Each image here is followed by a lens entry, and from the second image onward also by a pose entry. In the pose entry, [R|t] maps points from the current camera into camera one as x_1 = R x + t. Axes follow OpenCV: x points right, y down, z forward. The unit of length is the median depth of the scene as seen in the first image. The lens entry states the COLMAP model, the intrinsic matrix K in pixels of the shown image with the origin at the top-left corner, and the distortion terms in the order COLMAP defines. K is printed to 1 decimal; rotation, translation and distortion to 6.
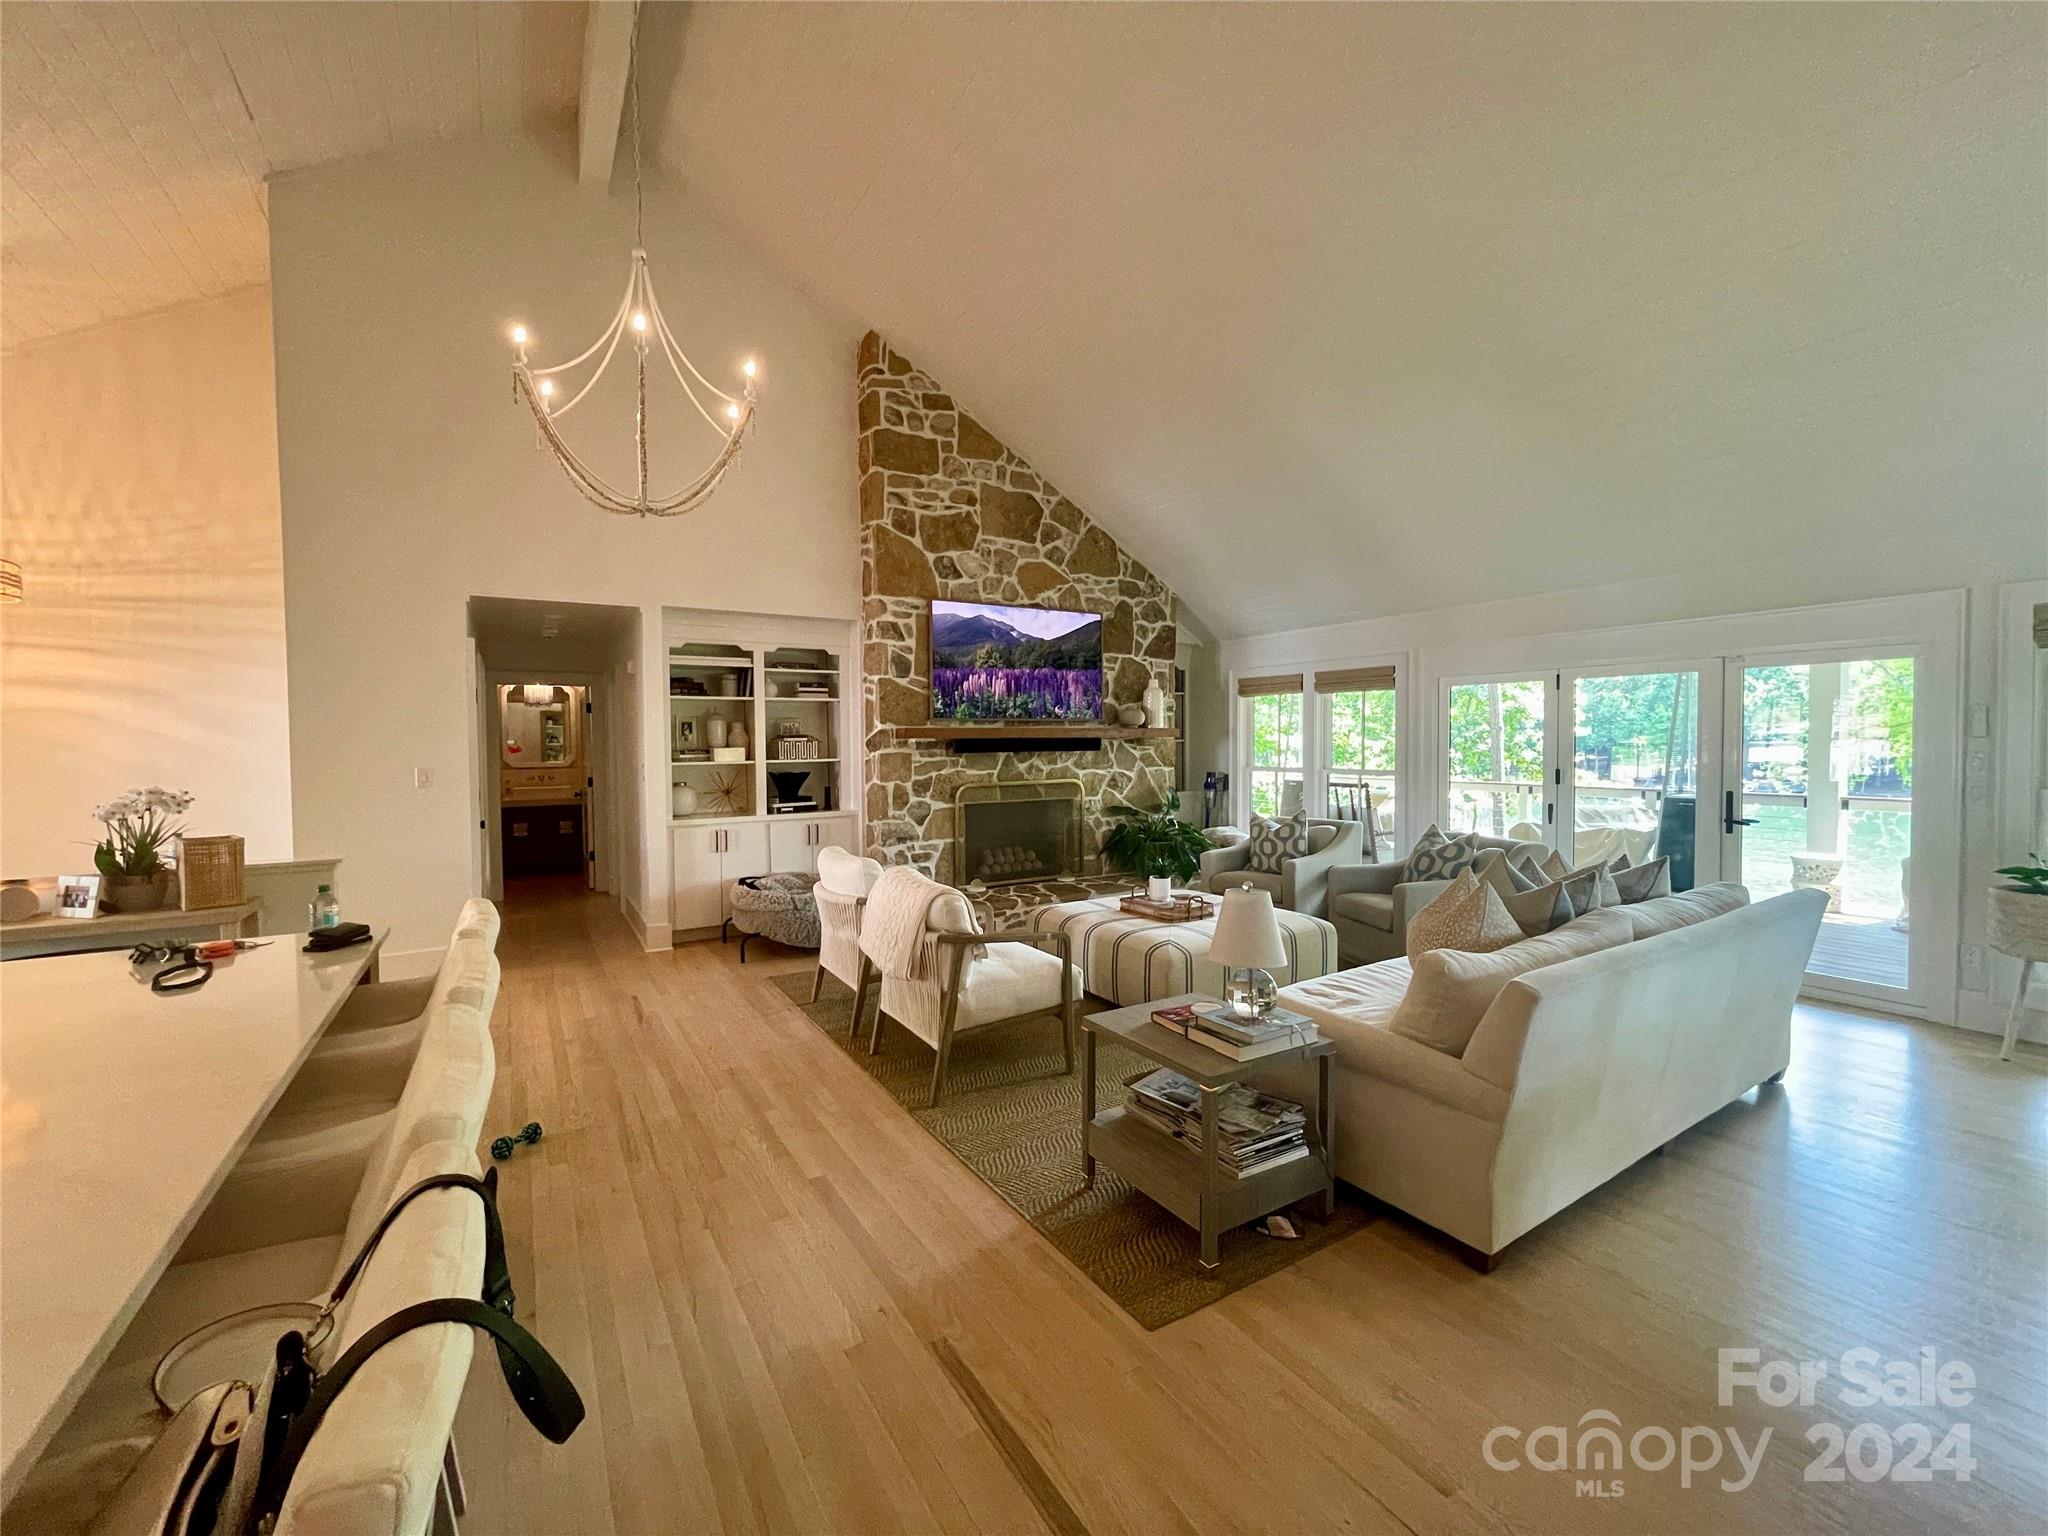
lens RADIAL K [[822.9, 0, 1018.0], [0, 822.9, 768.7], [0, 0, 1]] dist [-0.002177, 0.000771]
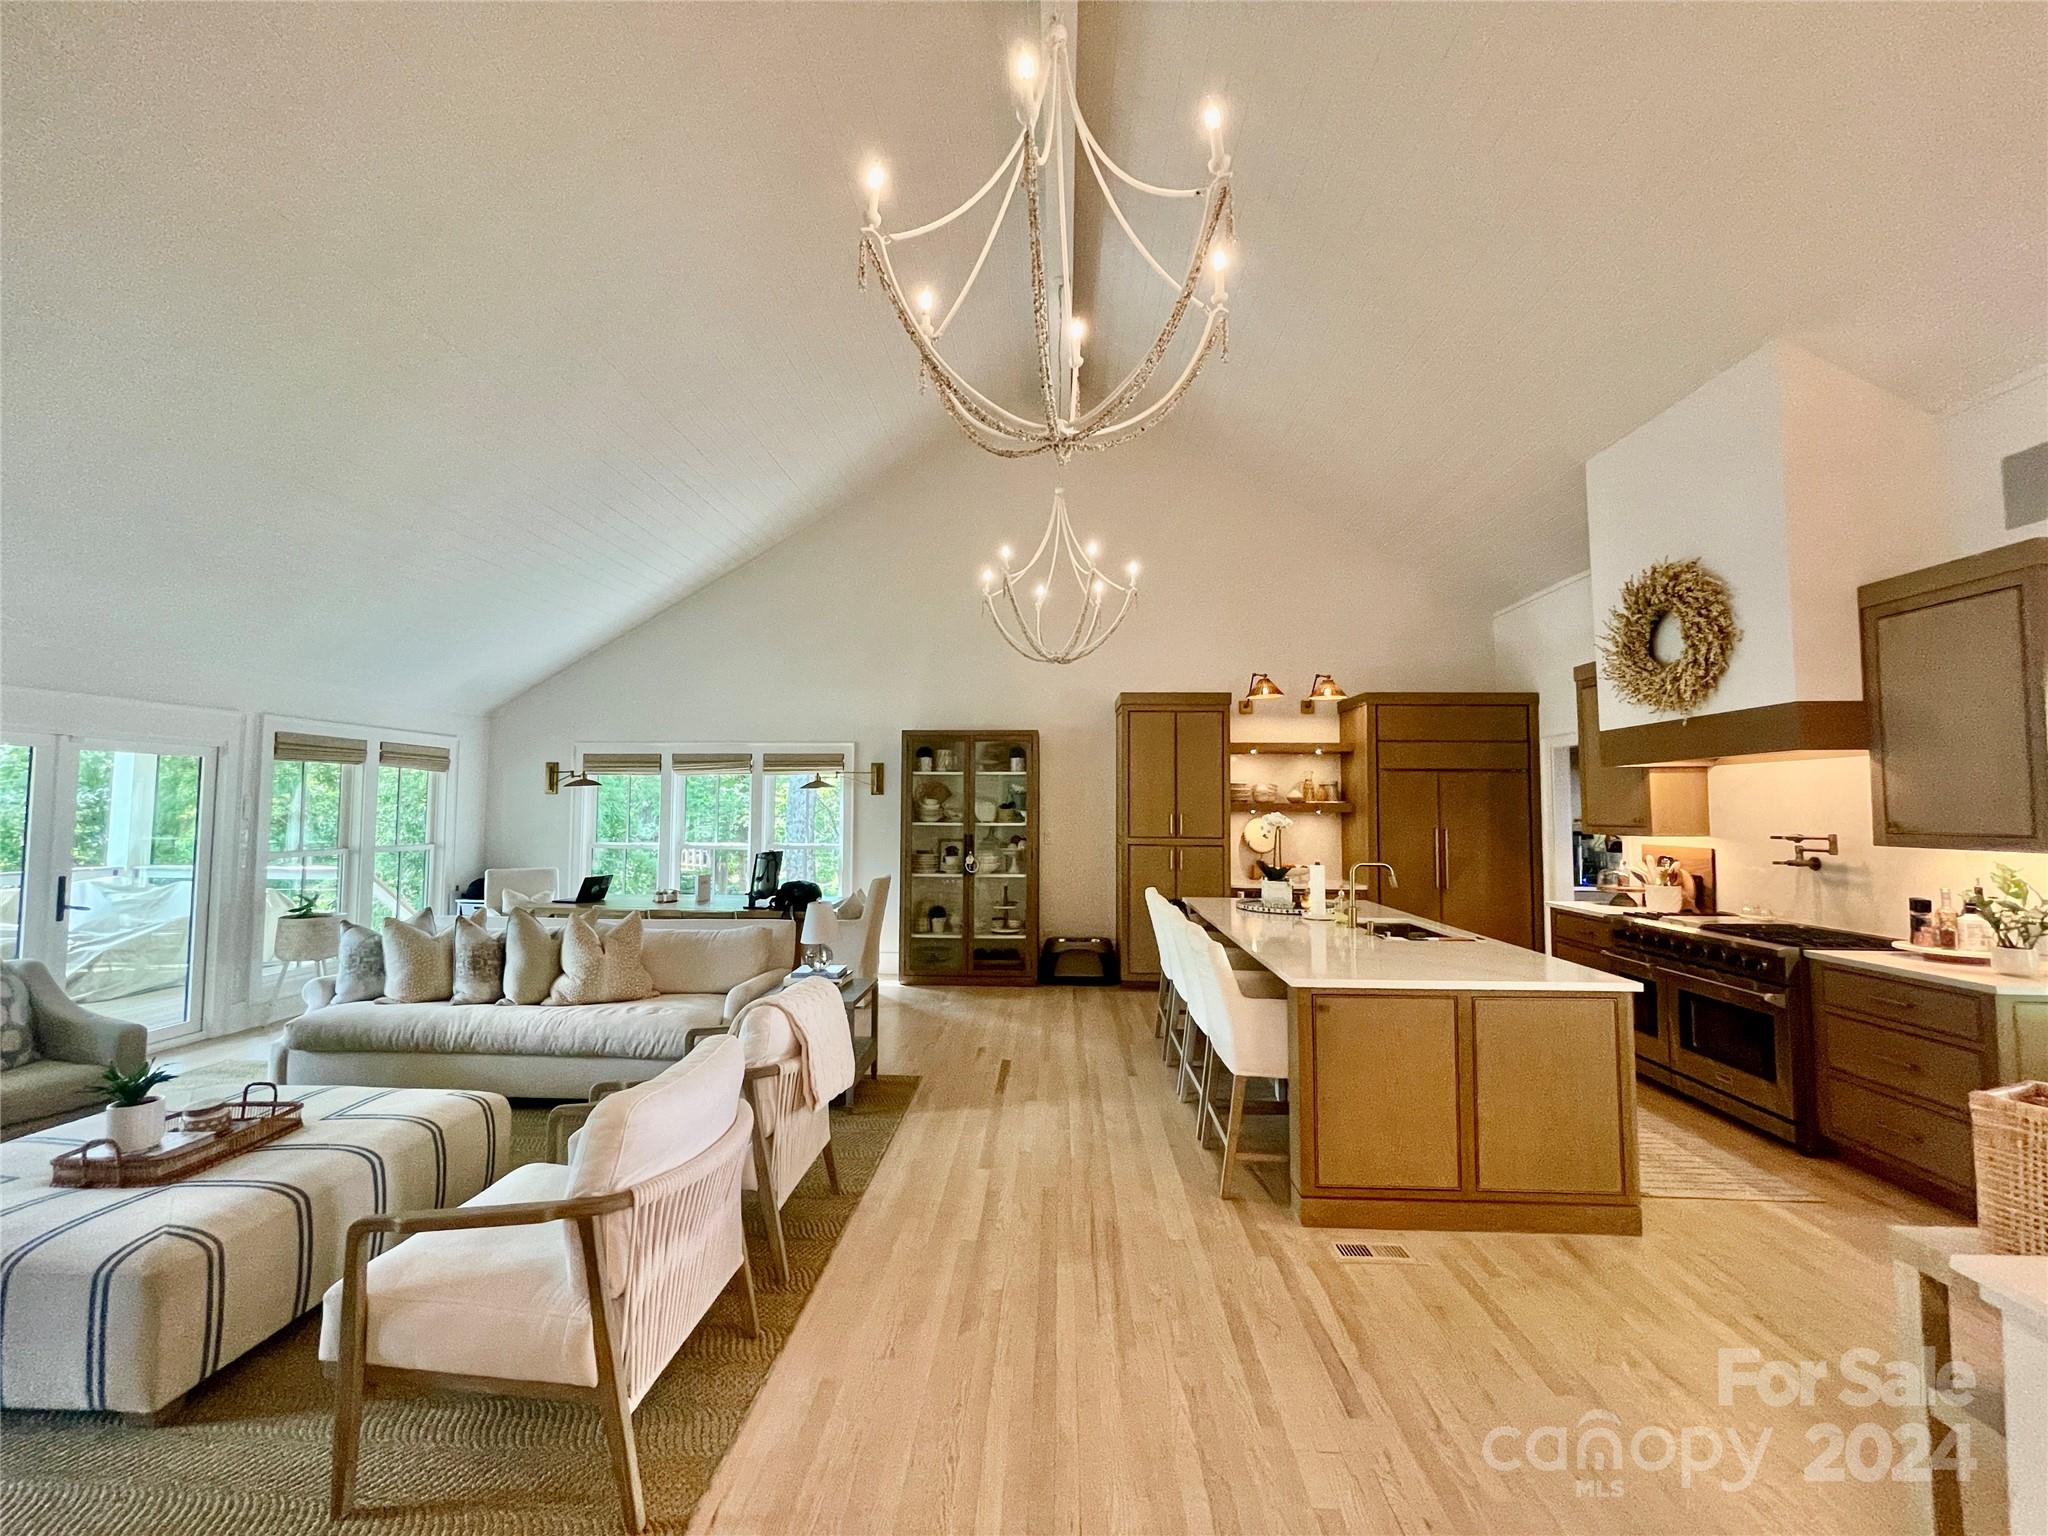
lens RADIAL K [[822.9, 0, 1023.5], [0, 822.9, 765.6], [0, 0, 1]] dist [-0.002177, 0.000771]
pose [[-0.826729, 0.035537, 0.561476, -0.966346], [0.018233, 0.999171, -0.036393, -0.074421], [-0.562304, -0.019850, -0.826692, 1.901143]]
